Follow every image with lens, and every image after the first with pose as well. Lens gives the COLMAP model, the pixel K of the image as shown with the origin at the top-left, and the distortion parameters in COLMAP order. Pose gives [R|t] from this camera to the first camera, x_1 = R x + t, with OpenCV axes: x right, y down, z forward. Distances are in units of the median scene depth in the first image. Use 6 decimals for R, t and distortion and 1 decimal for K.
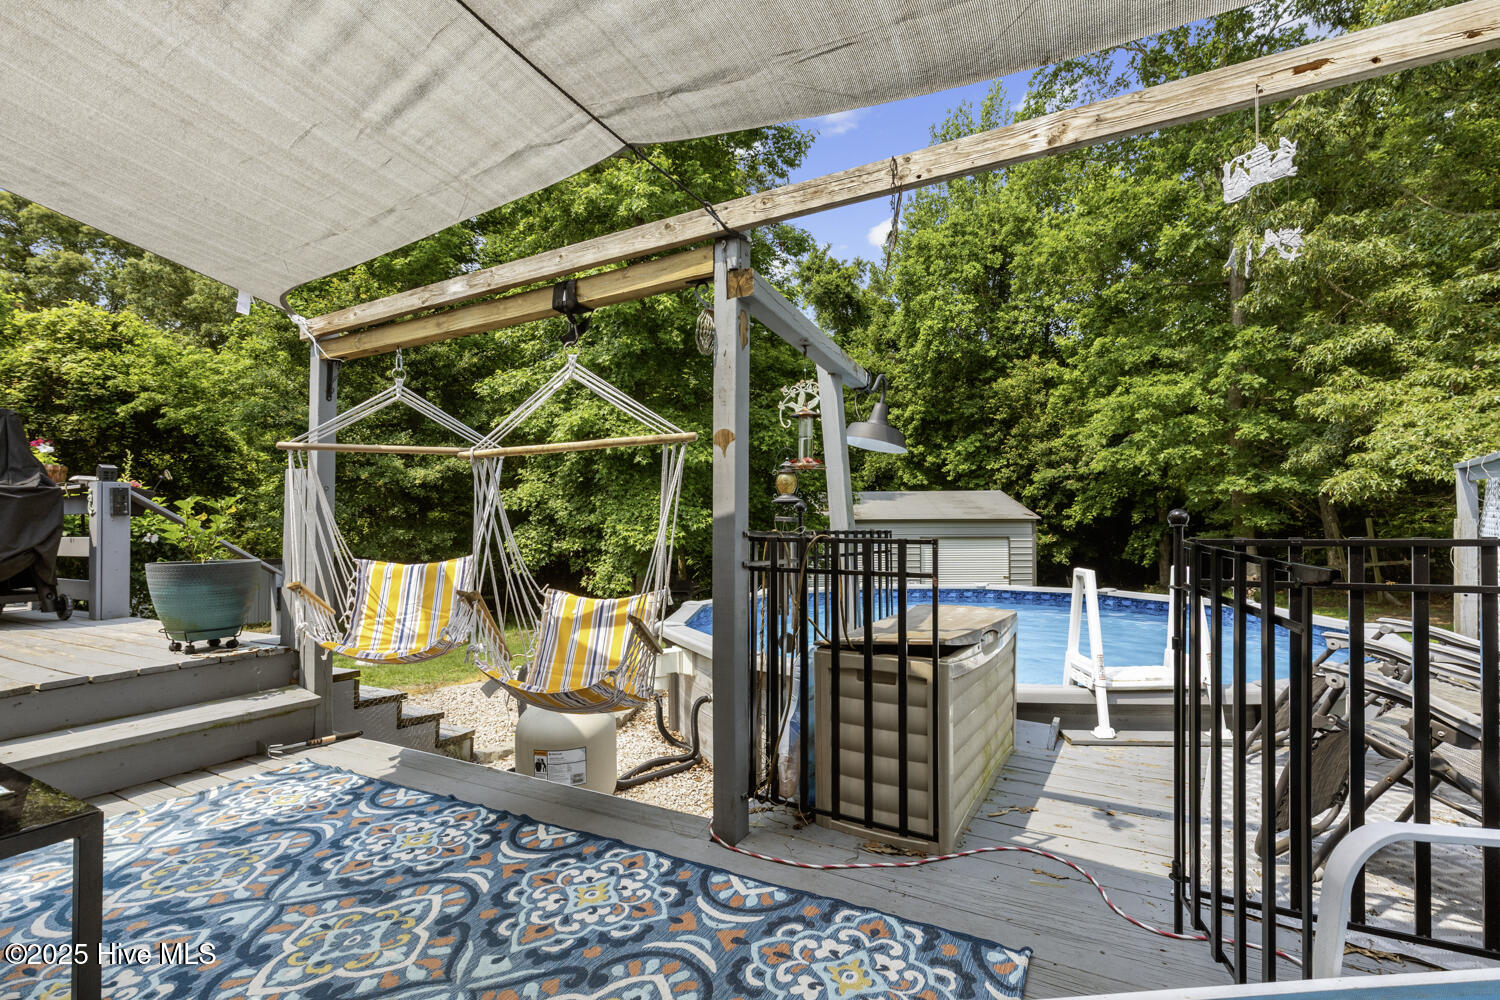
lens RADIAL K [[680.6, 0, 750.9], [0, 680.6, 515.9], [0, 0, 1]] dist [0.002148, -0.000350]
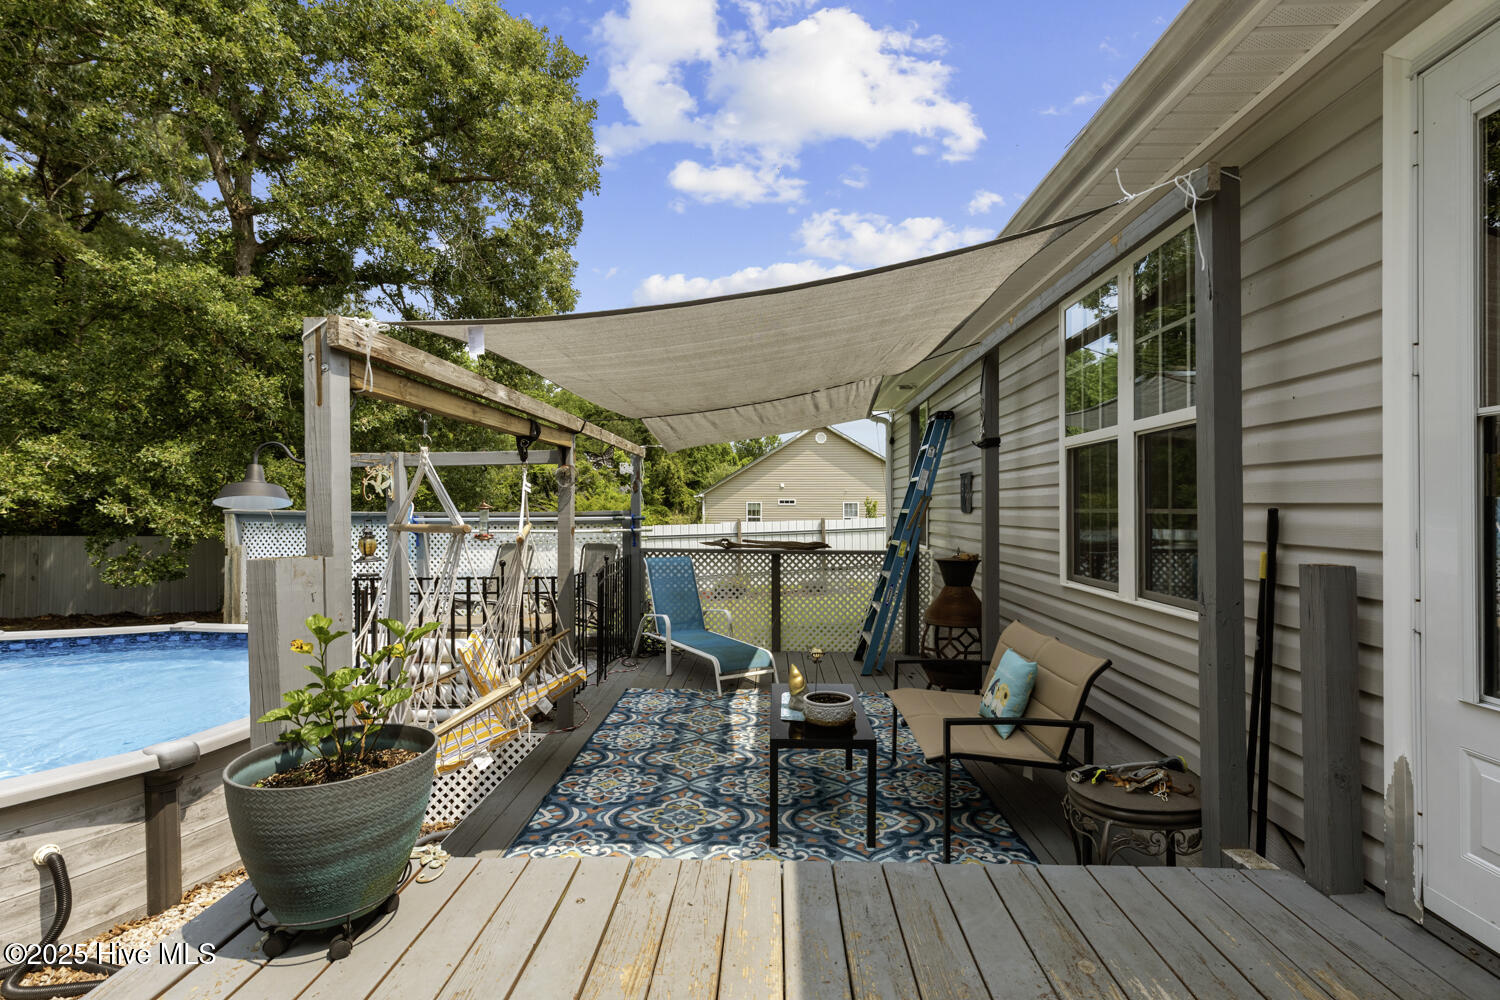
lens RADIAL K [[680.6, 0, 748.7], [0, 680.6, 505.3], [0, 0, 1]] dist [0.002148, -0.000350]
pose [[-0.450078, 0.000864, 0.892989, -0.868452], [-0.018715, 0.999771, -0.010399, -0.076454], [-0.892793, -0.021392, -0.449958, 0.598040]]
